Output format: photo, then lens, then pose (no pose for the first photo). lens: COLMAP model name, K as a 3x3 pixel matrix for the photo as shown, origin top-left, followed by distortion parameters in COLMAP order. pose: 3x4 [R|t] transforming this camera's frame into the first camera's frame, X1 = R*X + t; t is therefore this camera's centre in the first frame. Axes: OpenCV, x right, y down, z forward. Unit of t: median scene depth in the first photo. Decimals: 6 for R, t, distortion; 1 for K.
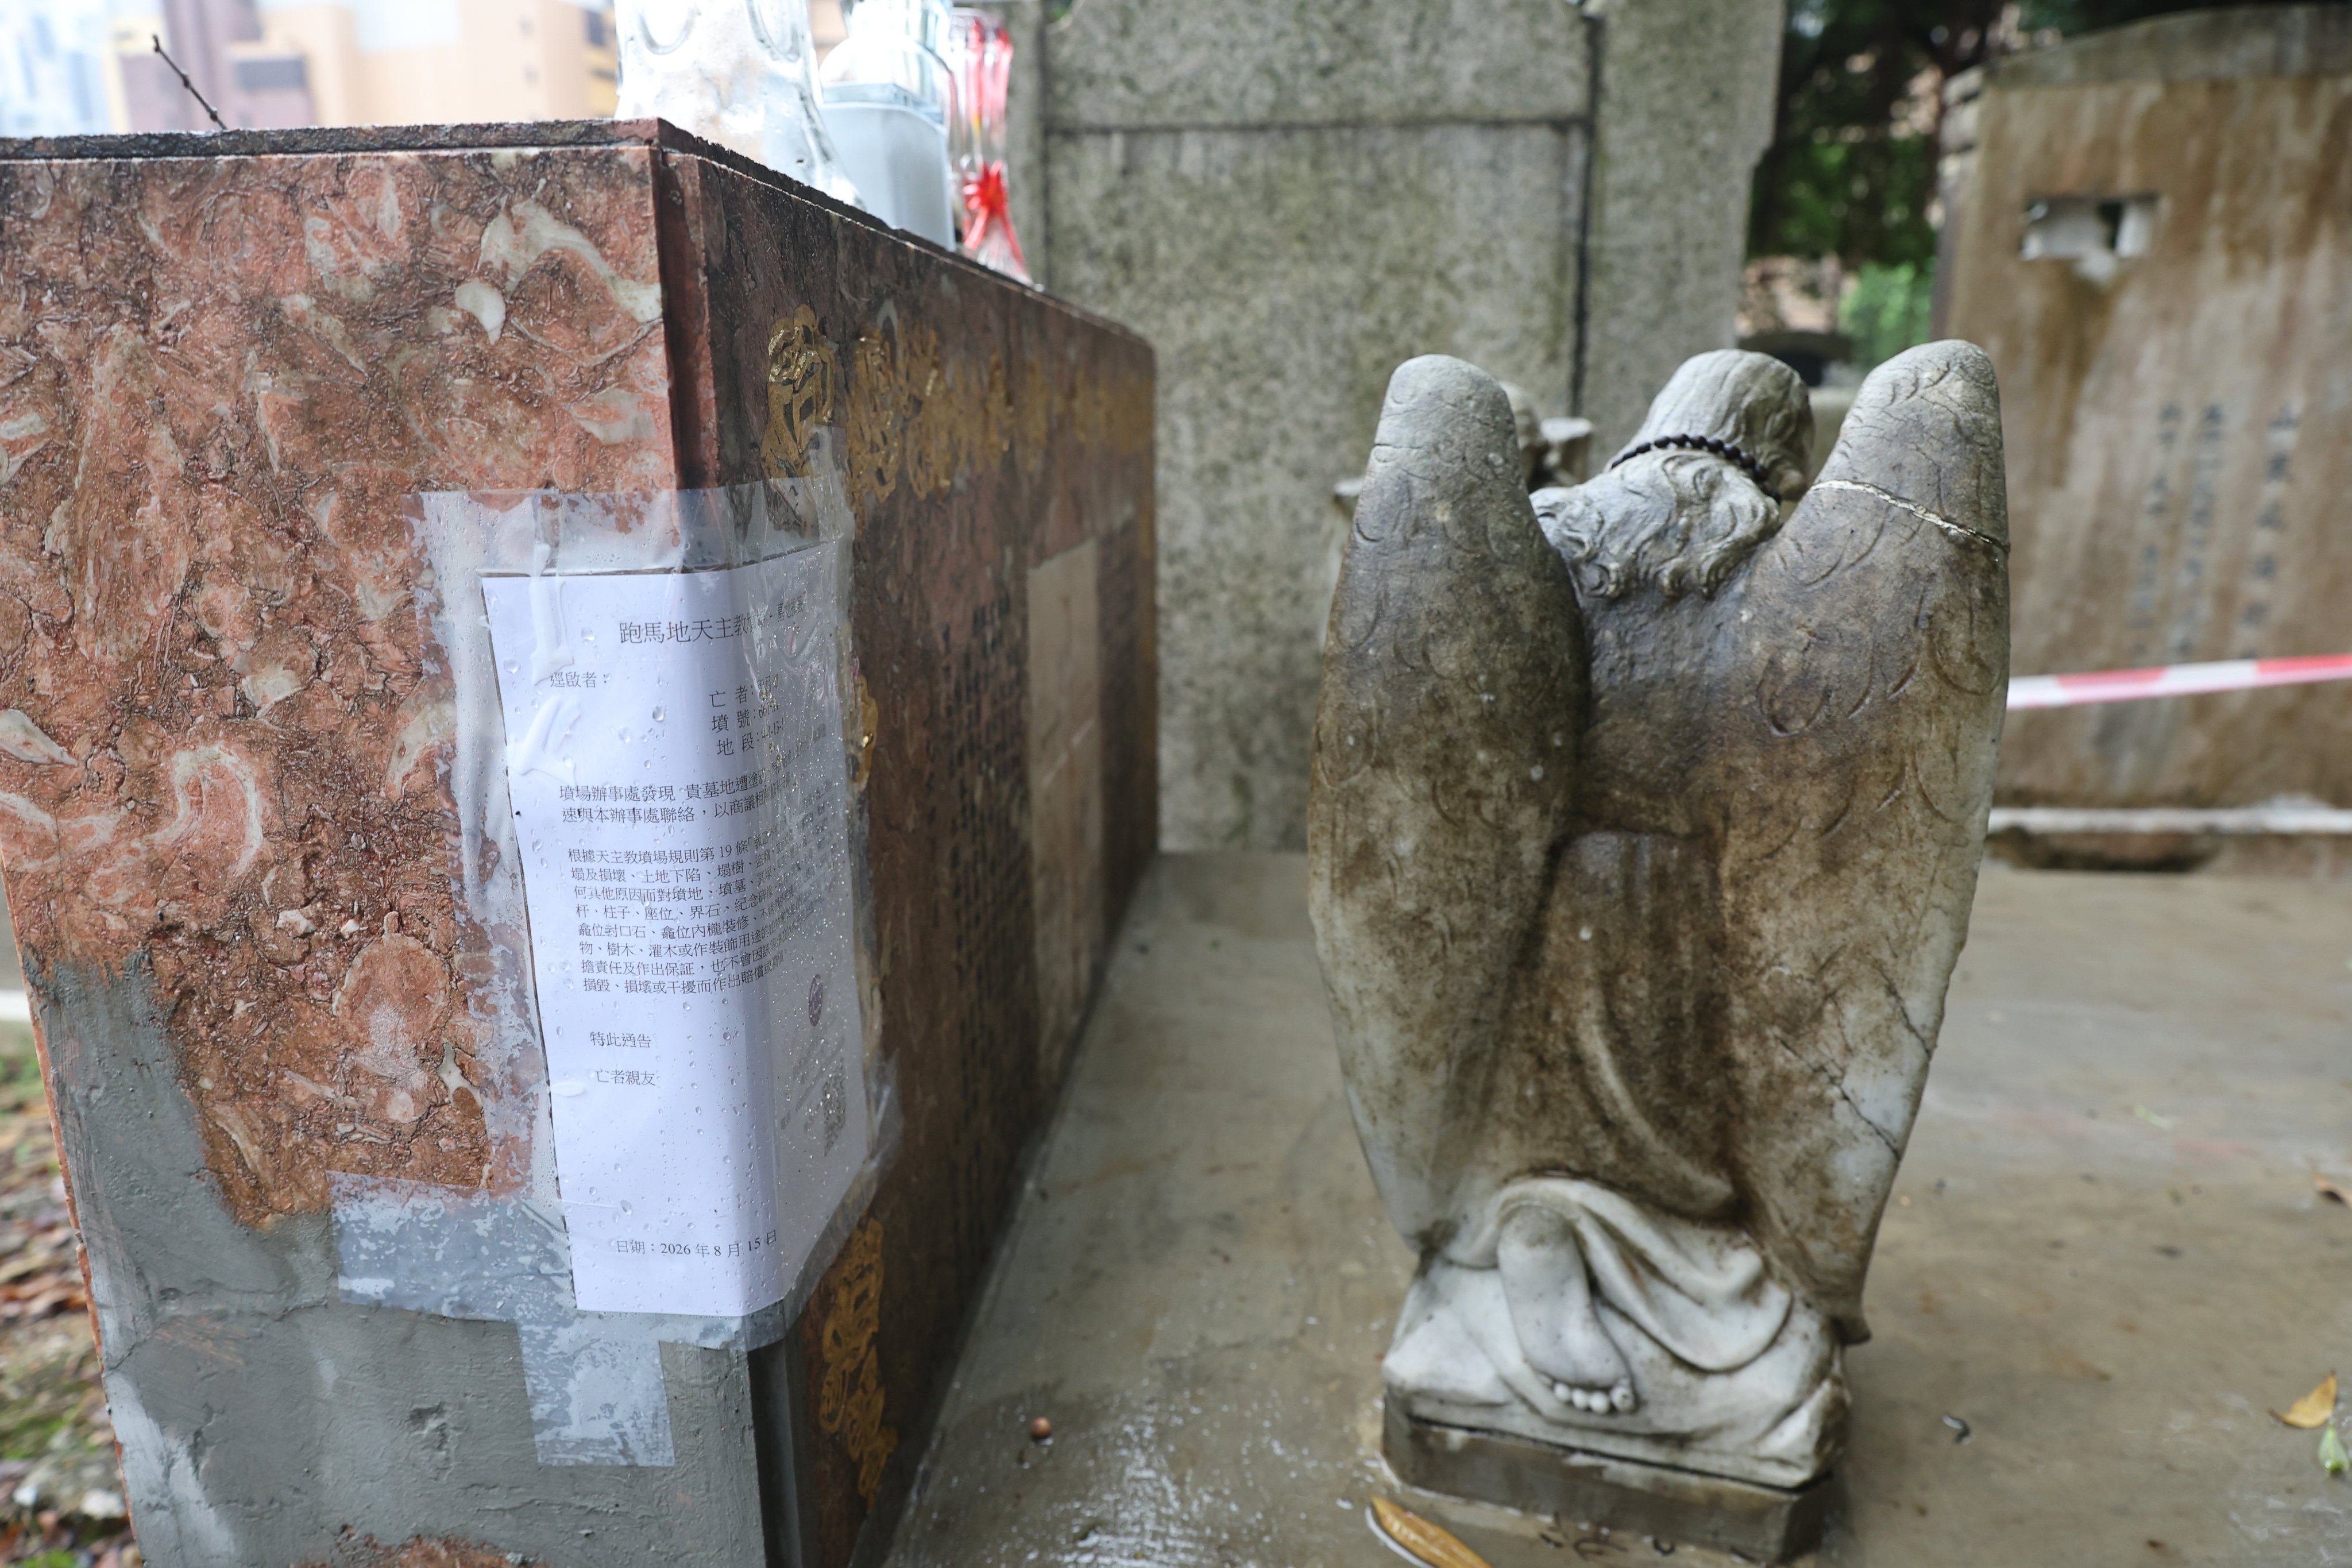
lens RADIAL K [[1489.2, 0, 1176.3], [0, 1489.2, 787.1], [0, 0, 1]] dist [0.001123, 0.002006]
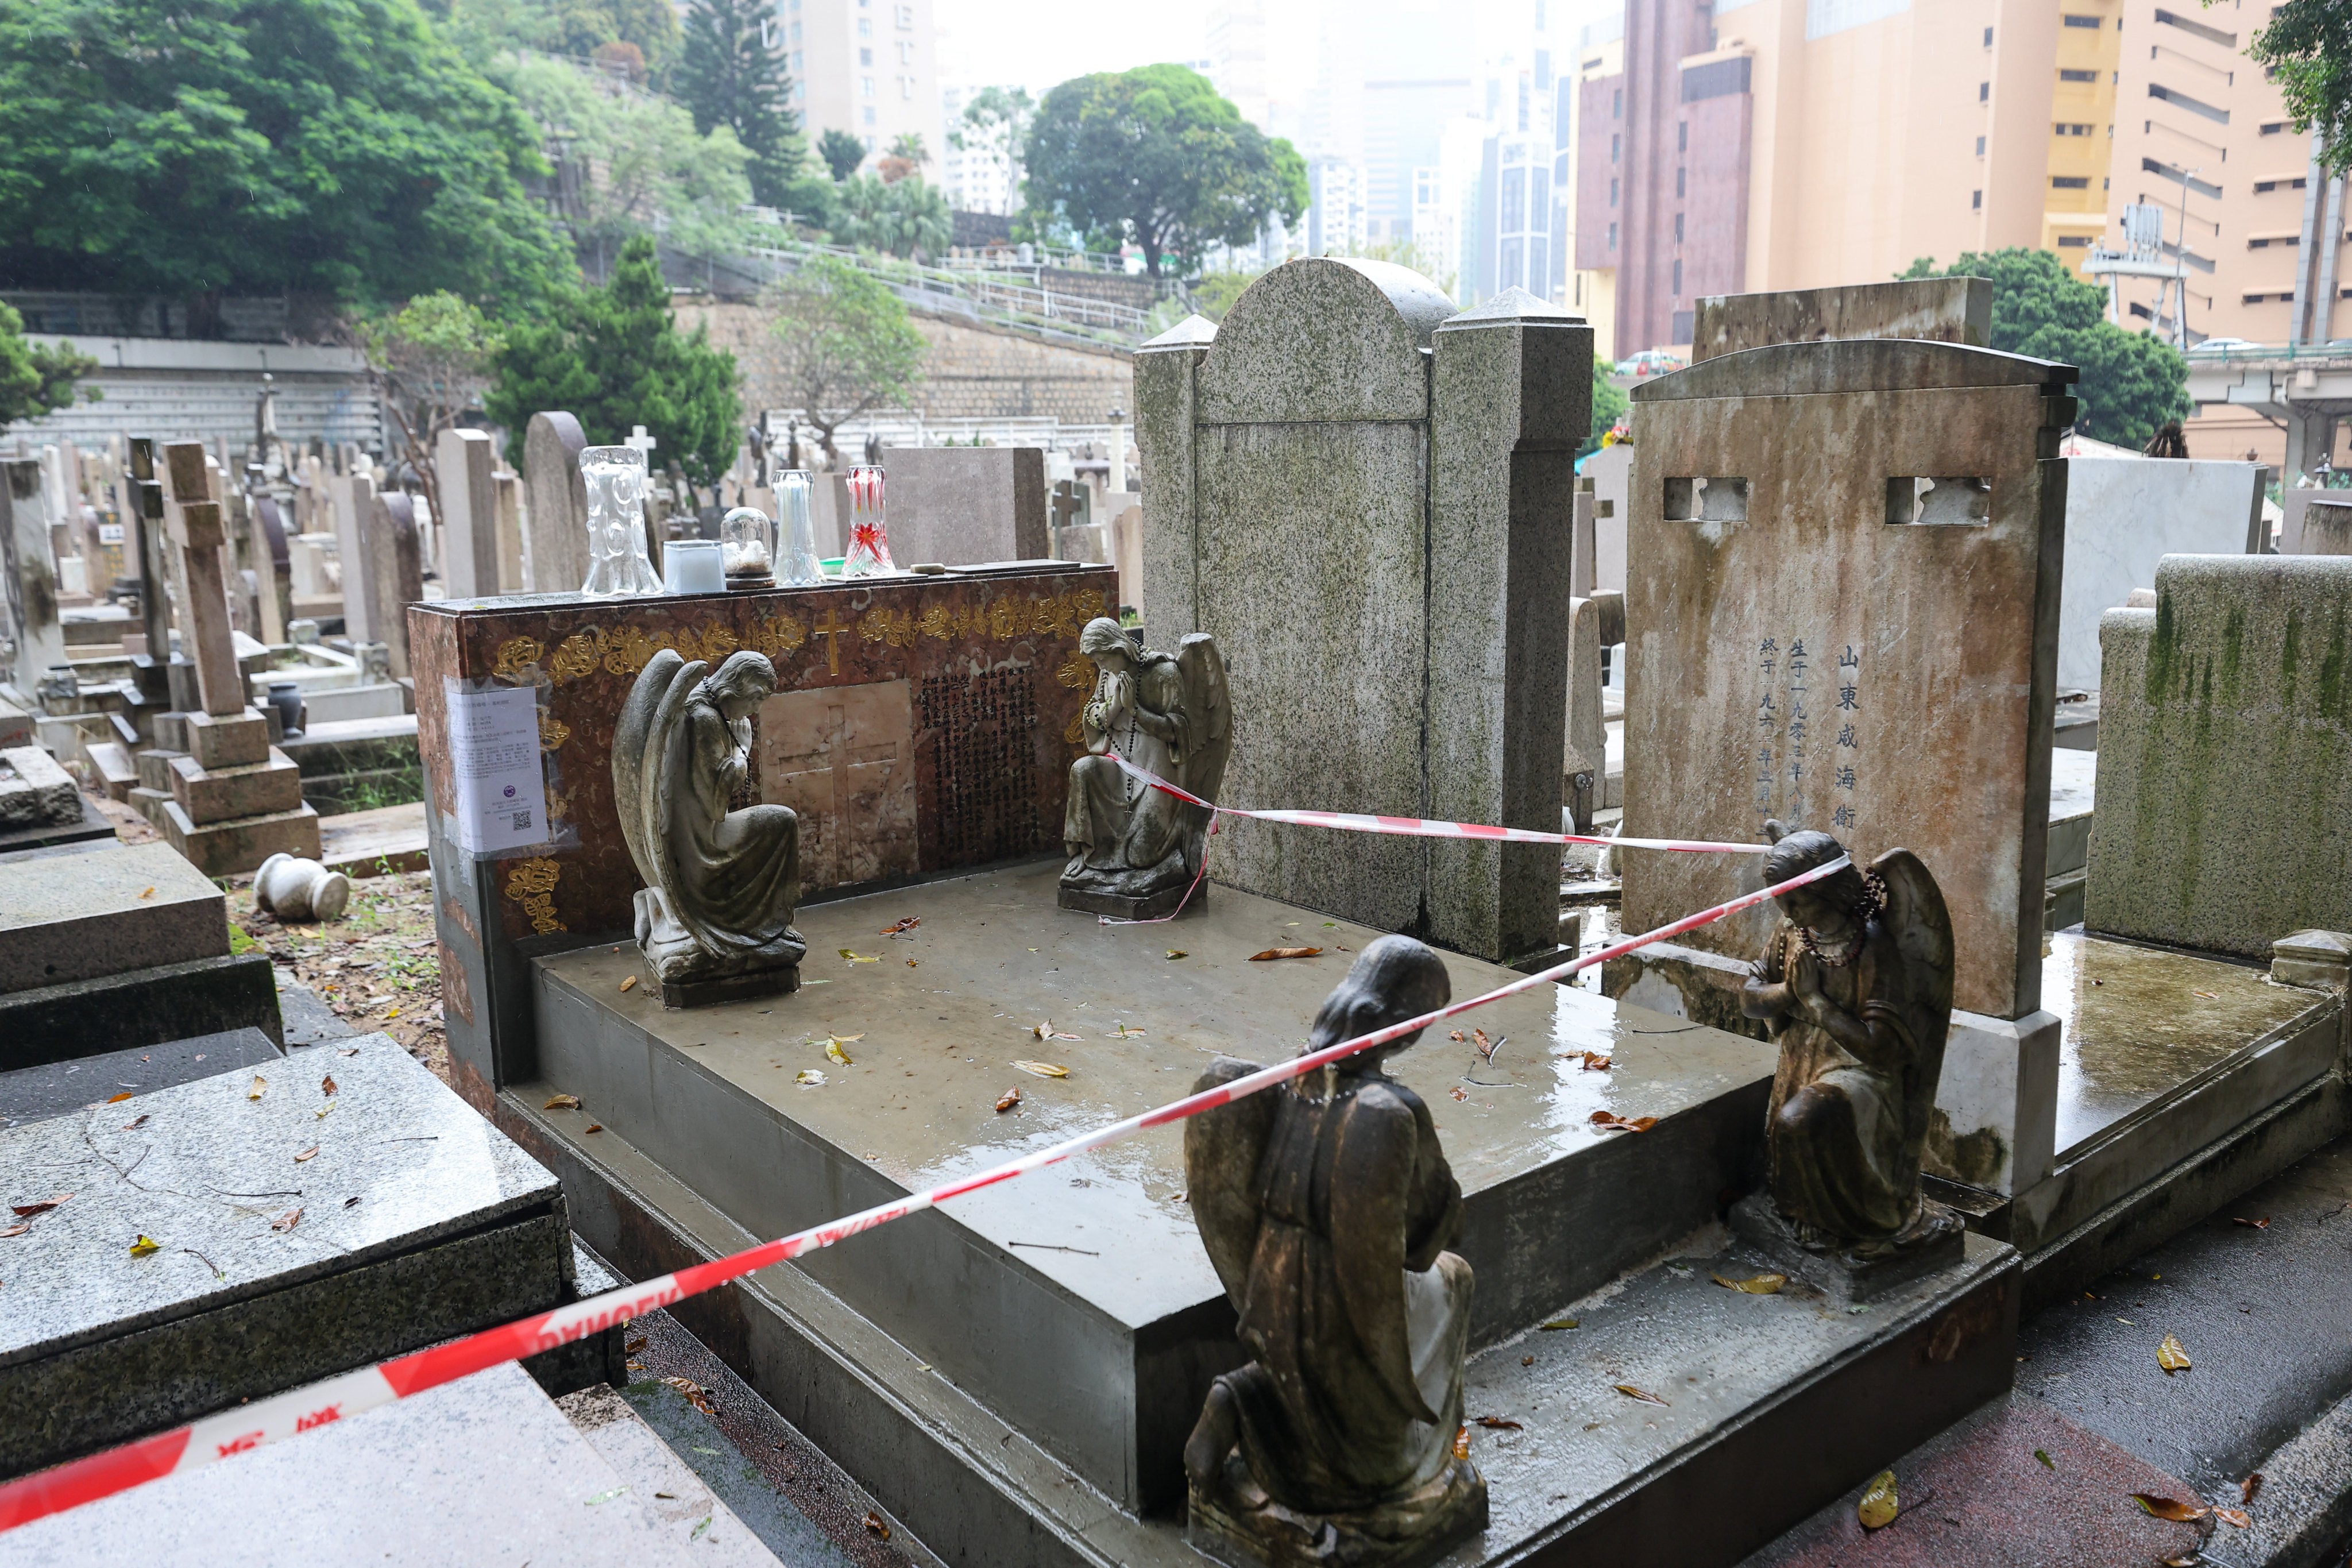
lens RADIAL K [[1772.5, 0, 1176.1], [0, 1772.5, 784.7], [0, 0, 1]] dist [0.000514, -0.000082]
pose [[0.698158, 0.131179, -0.703823, 1.370292], [-0.163162, 0.986354, 0.021988, -0.086518], [0.697103, 0.099486, 0.710035, -0.387713]]
